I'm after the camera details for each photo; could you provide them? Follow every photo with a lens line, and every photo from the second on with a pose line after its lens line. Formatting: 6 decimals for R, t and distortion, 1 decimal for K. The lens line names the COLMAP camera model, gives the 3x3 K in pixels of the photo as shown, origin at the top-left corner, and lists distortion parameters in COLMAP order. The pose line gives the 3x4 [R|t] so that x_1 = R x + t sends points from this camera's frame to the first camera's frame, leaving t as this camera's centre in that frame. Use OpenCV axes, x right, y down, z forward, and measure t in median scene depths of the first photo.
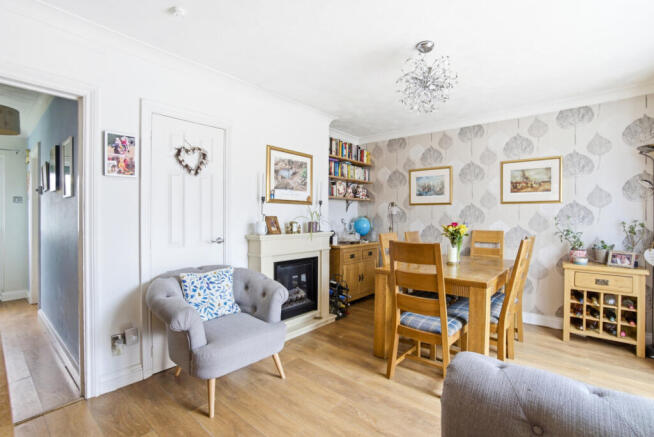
lens RADIAL K [[304.9, 0, 325.4], [0, 304.9, 219.9], [0, 0, 1]] dist [0.004033, 0.007271]
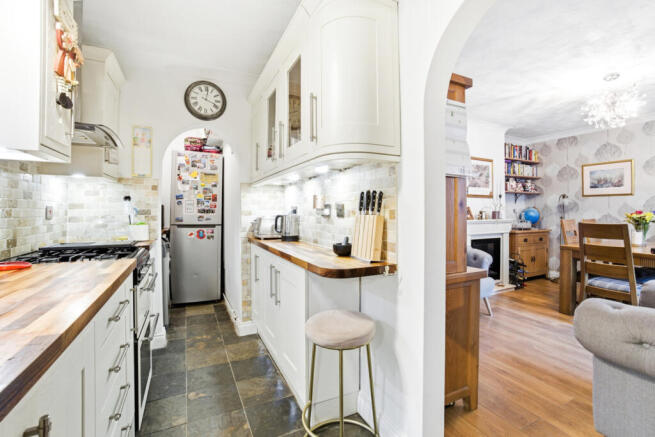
lens RADIAL K [[306.4, 0, 330.5], [0, 306.4, 214.5], [0, 0, 1]] dist [0.004236, 0.007025]
pose [[0.935889, -0.003173, -0.352280, -0.209603], [0.001218, 0.999983, -0.005771, 0.024020], [0.352292, 0.004972, 0.935877, -0.414328]]
